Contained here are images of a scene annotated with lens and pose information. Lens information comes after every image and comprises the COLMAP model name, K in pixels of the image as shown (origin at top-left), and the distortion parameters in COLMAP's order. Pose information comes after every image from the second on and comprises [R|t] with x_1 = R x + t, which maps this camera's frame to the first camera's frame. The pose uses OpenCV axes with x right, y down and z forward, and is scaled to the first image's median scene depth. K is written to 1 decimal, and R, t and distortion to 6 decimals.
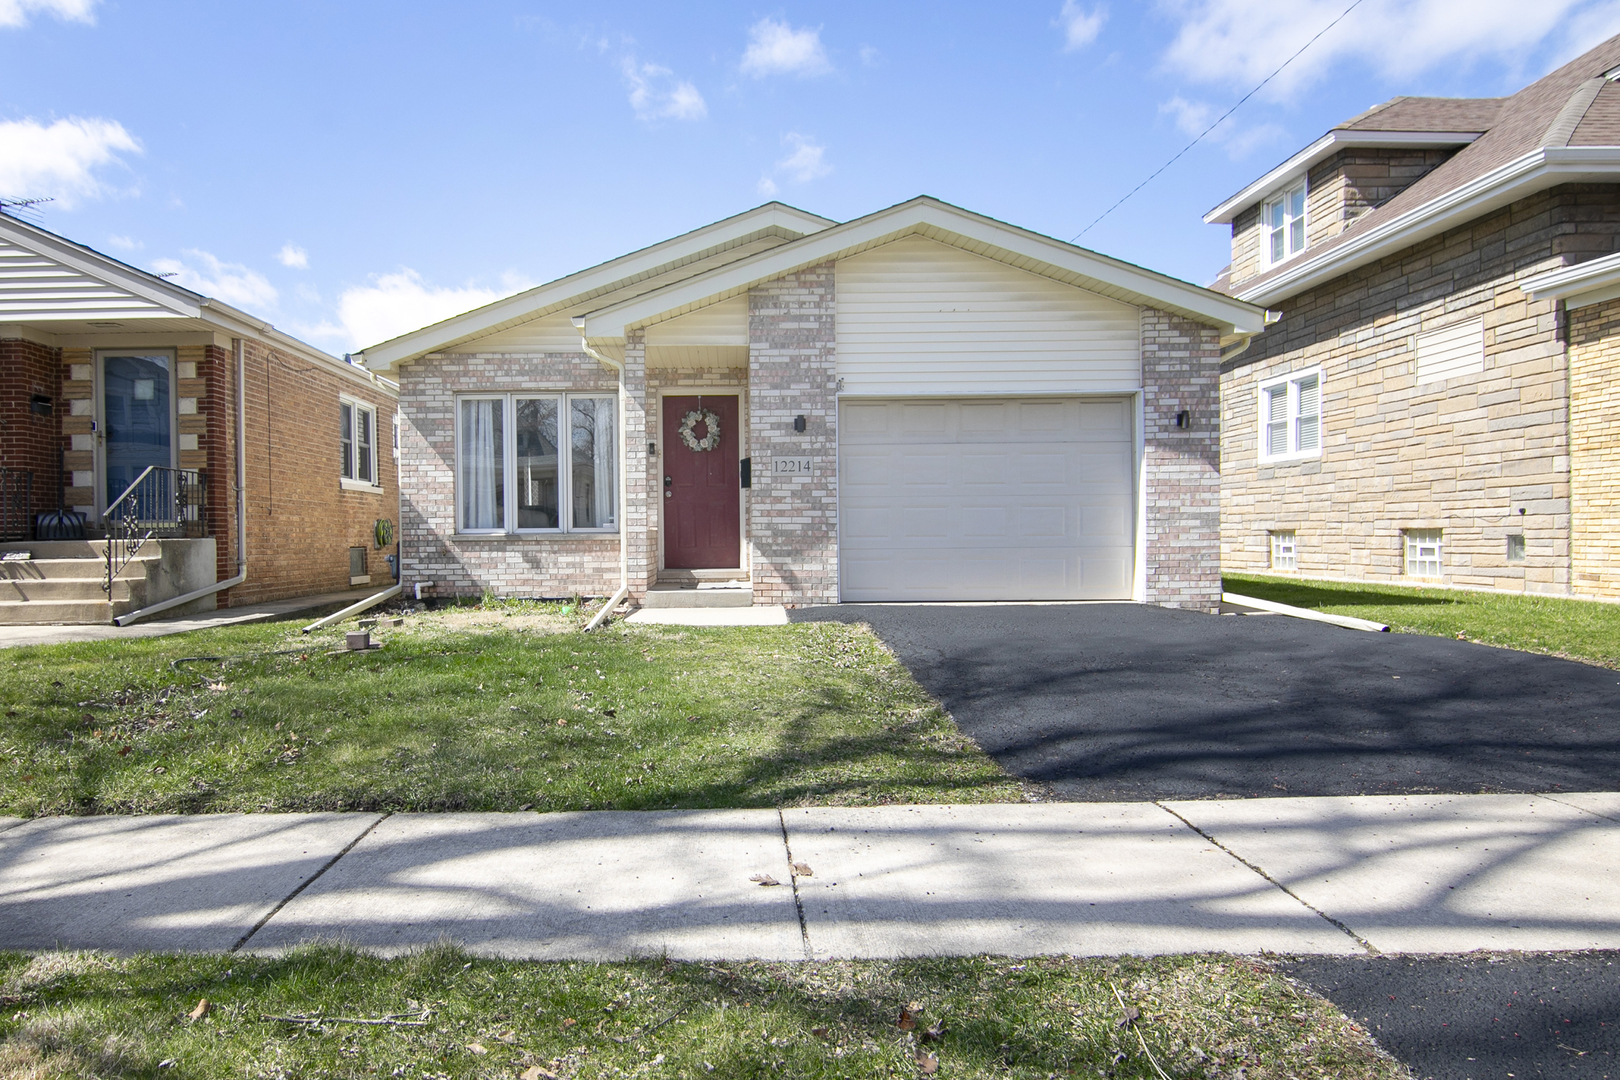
lens RADIAL K [[999.5, 0, 780.6], [0, 999.5, 544.8], [0, 0, 1]] dist [0.003201, -0.017912]
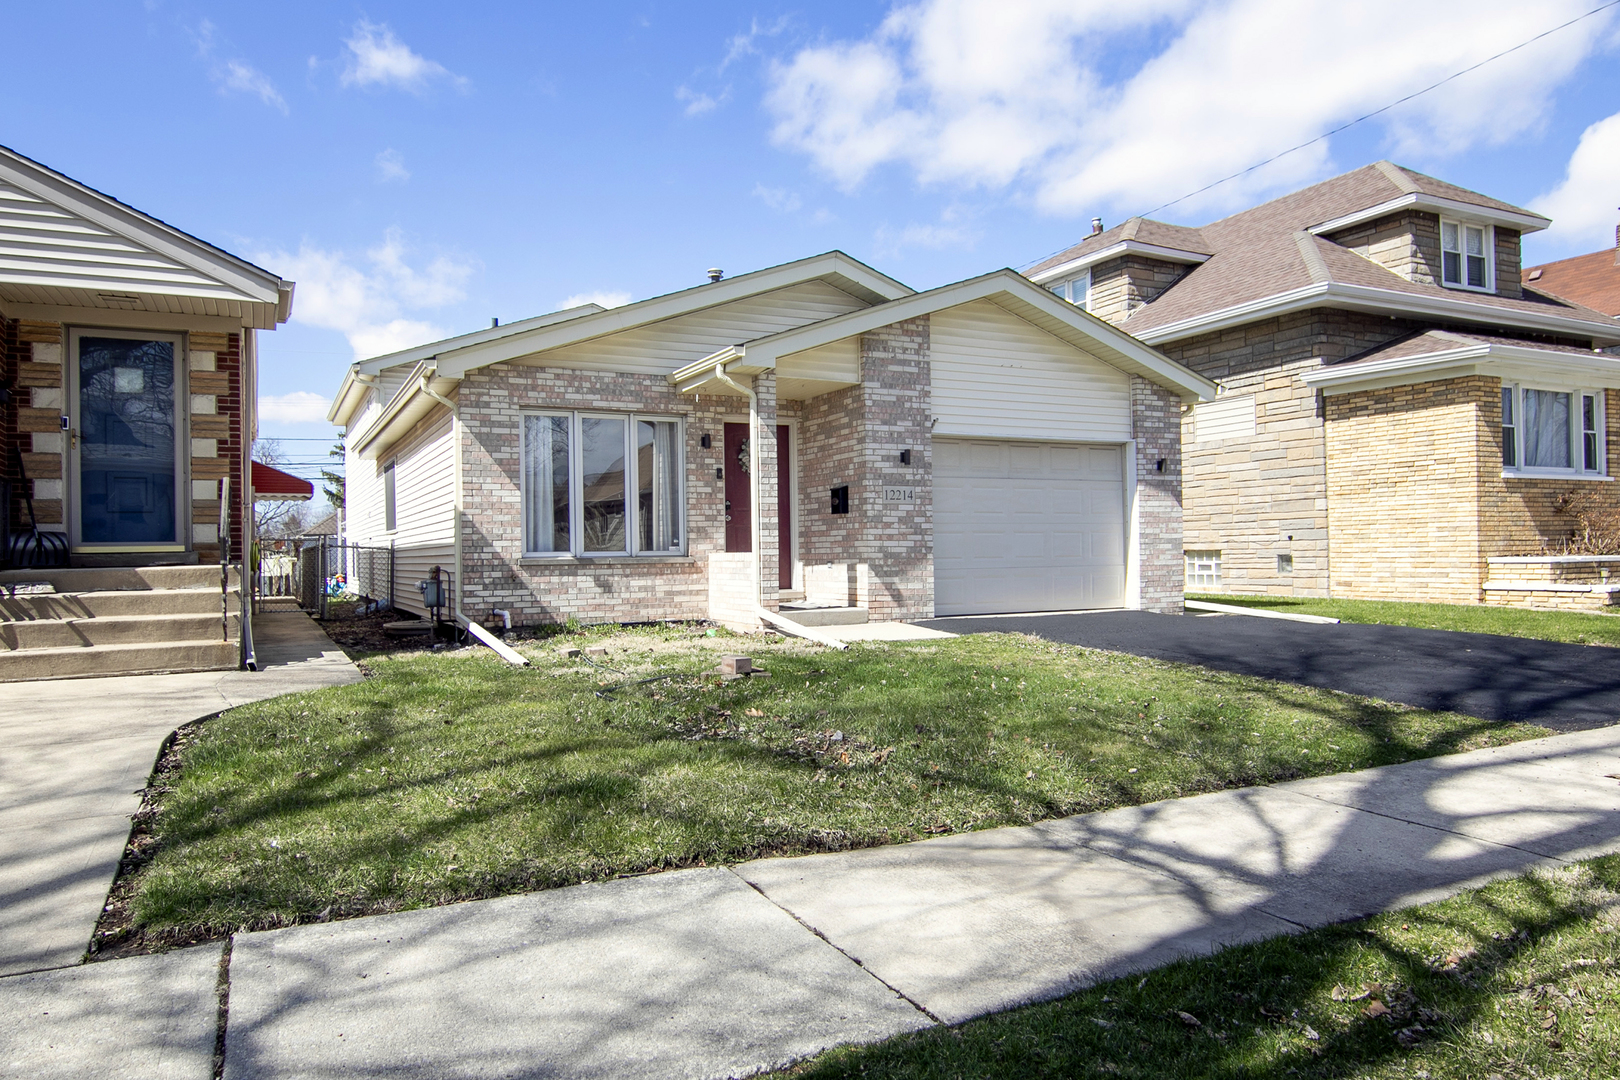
lens RADIAL K [[999.5, 0, 780.6], [0, 999.5, 544.8], [0, 0, 1]] dist [0.003201, -0.017912]
pose [[0.902423, 0.000711, 0.430850, -0.524651], [0.008865, 0.999756, -0.020219, -0.001952], [-0.430760, 0.022066, 0.902197, 0.052276]]
